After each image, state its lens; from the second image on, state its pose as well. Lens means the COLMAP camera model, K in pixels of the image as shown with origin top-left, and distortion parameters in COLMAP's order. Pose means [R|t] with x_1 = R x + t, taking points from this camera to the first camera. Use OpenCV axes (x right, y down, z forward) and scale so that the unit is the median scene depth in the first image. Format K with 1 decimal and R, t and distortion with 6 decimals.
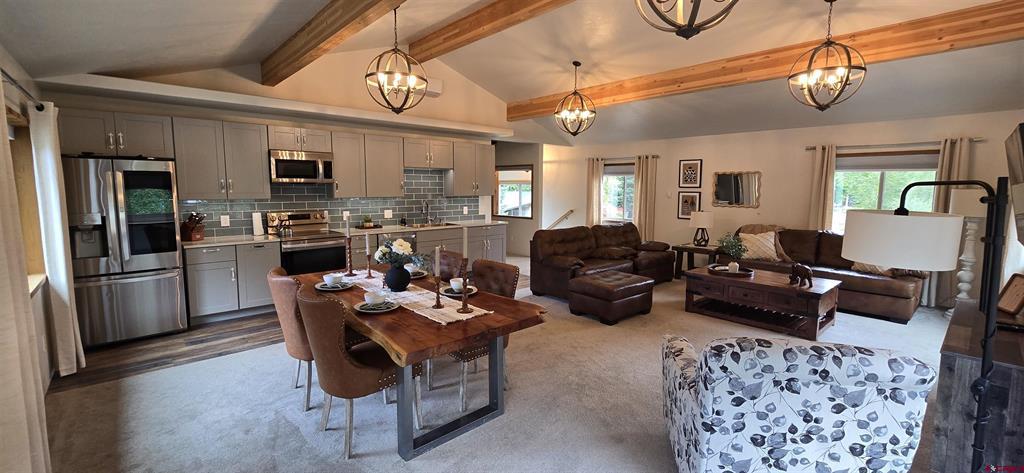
lens RADIAL K [[433.5, 0, 503.7], [0, 433.5, 234.1], [0, 0, 1]] dist [-0.009640, 0.000056]
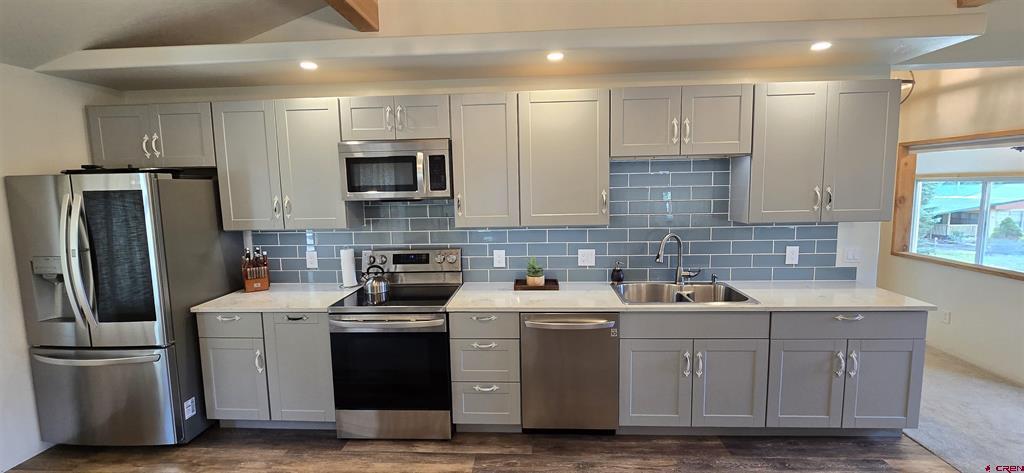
lens RADIAL K [[433.5, 0, 503.7], [0, 433.5, 234.1], [0, 0, 1]] dist [-0.009640, 0.000056]
pose [[0.708359, 0.061913, -0.703132, 0.003446], [-0.052623, 0.998006, 0.034863, -0.087170], [0.703888, 0.012306, 0.710205, 0.617102]]
